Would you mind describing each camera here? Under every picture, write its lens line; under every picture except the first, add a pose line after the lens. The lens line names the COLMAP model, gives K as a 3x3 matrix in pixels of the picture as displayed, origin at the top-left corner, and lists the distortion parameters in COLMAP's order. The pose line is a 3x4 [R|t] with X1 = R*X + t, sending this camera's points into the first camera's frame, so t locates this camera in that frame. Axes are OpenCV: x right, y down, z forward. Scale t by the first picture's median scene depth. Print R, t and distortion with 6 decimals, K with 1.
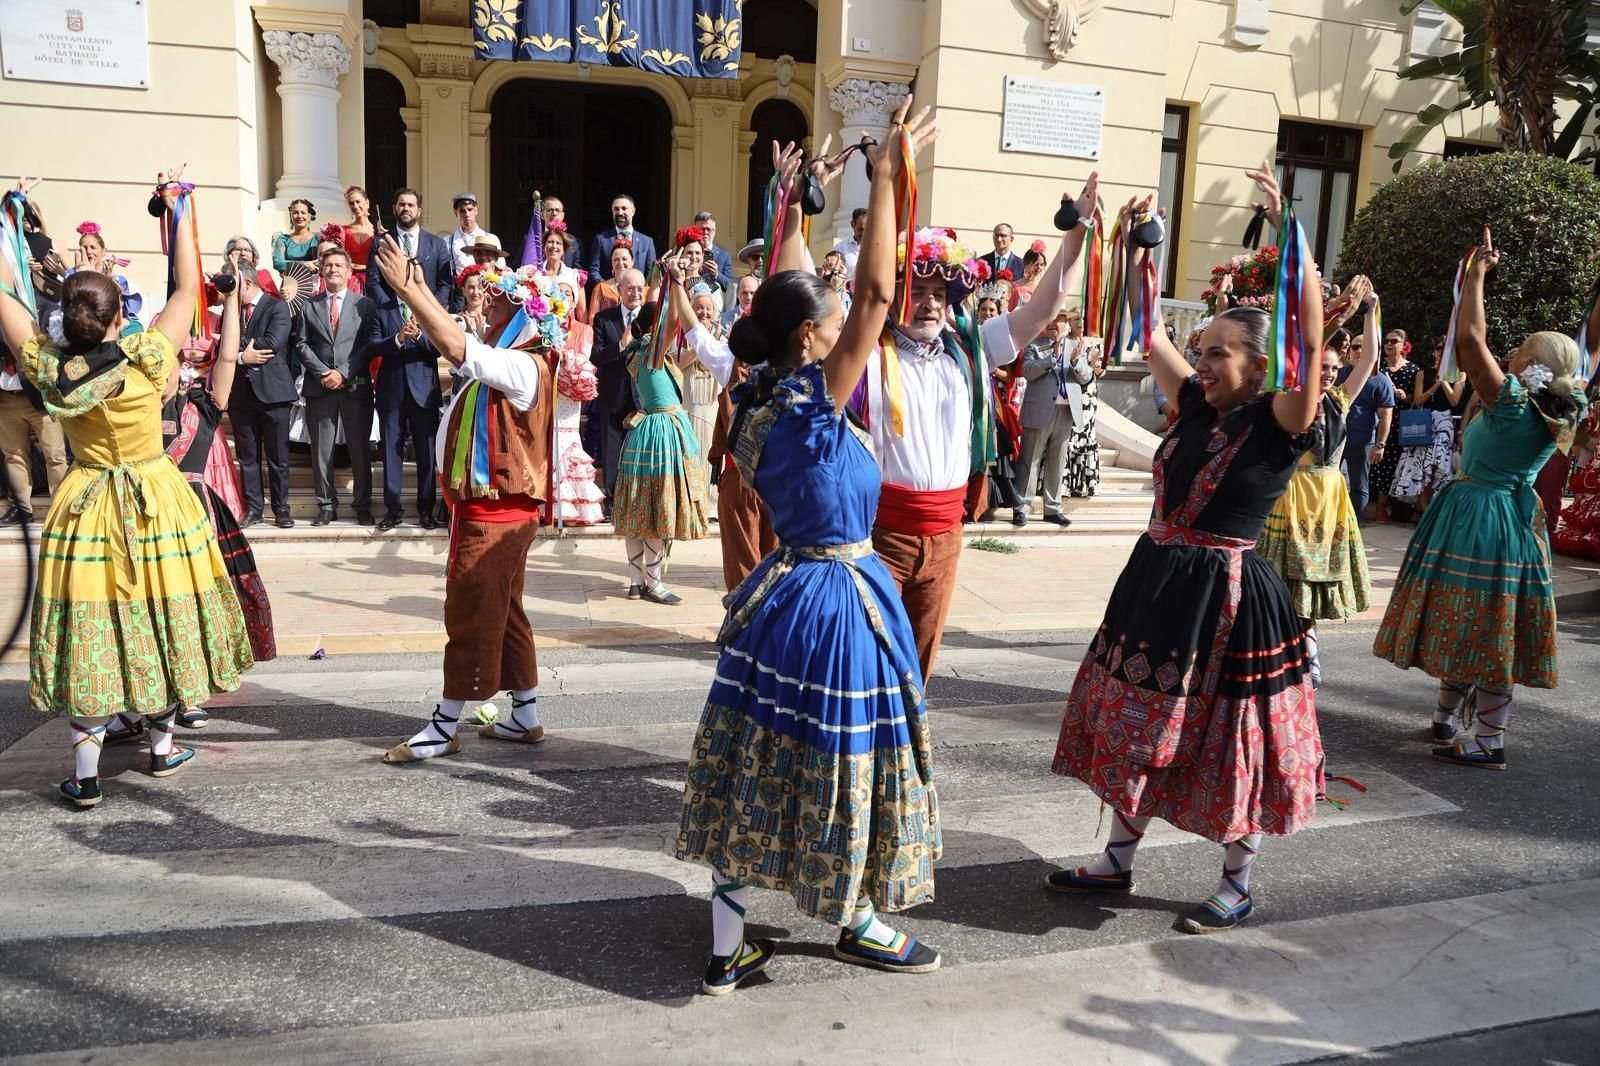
lens RADIAL K [[1095.0, 0, 781.6], [0, 1095.0, 545.7], [0, 0, 1]] dist [-0.115777, 0.054751]
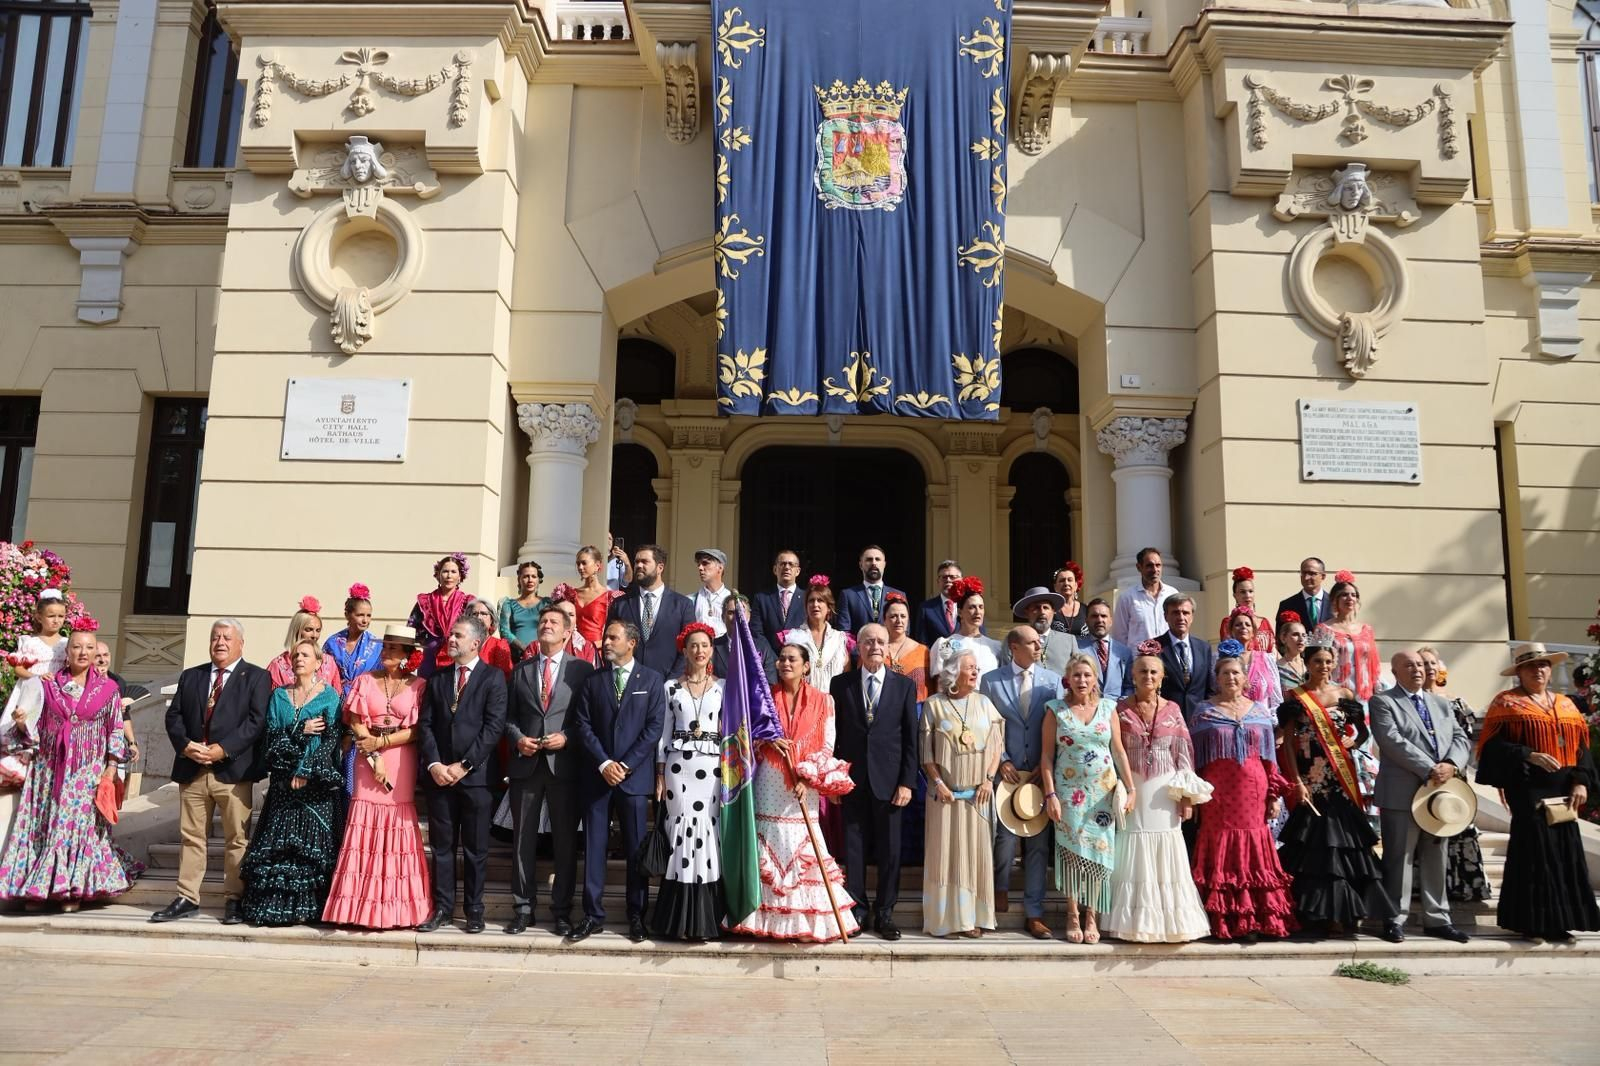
lens RADIAL K [[1095.0, 0, 807.0], [0, 1095.0, 546.7], [0, 0, 1]] dist [-0.115777, 0.054751]
pose [[0.978689, -0.047910, -0.199680, -0.019796], [-0.020532, 0.944699, -0.327295, -0.025892], [0.204318, 0.324420, 0.923583, 0.141022]]
